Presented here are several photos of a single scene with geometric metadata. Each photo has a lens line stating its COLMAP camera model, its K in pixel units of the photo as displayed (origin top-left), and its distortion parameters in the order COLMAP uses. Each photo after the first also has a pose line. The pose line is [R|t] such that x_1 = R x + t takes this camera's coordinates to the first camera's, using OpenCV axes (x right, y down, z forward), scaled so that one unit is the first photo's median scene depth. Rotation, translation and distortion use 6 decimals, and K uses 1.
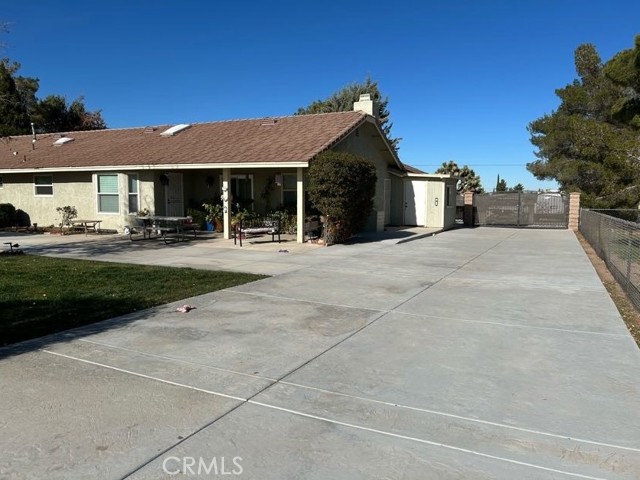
lens RADIAL K [[481.7, 0, 320.0], [0, 481.7, 240.0], [0, 0, 1]] dist [0.058424, -0.068419]
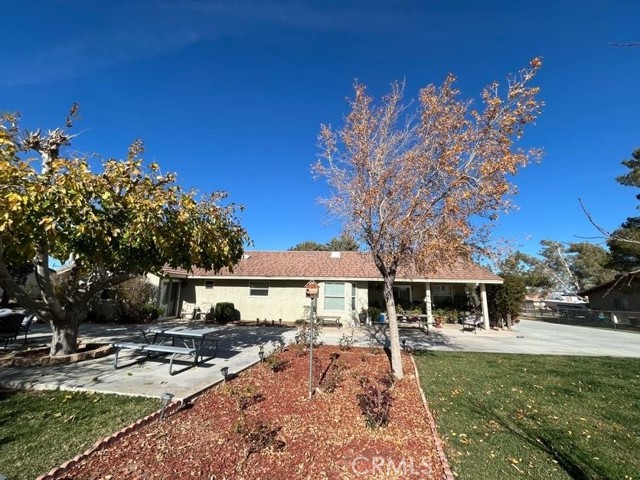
lens RADIAL K [[256.8, 0, 320.0], [0, 256.8, 240.0], [0, 0, 1]] dist [0.000154, -0.000015]
pose [[0.940848, 0.089962, 0.326668, -0.747349], [0.012828, 0.953960, -0.299660, -0.028732], [-0.338587, 0.286125, 0.896377, 0.299843]]
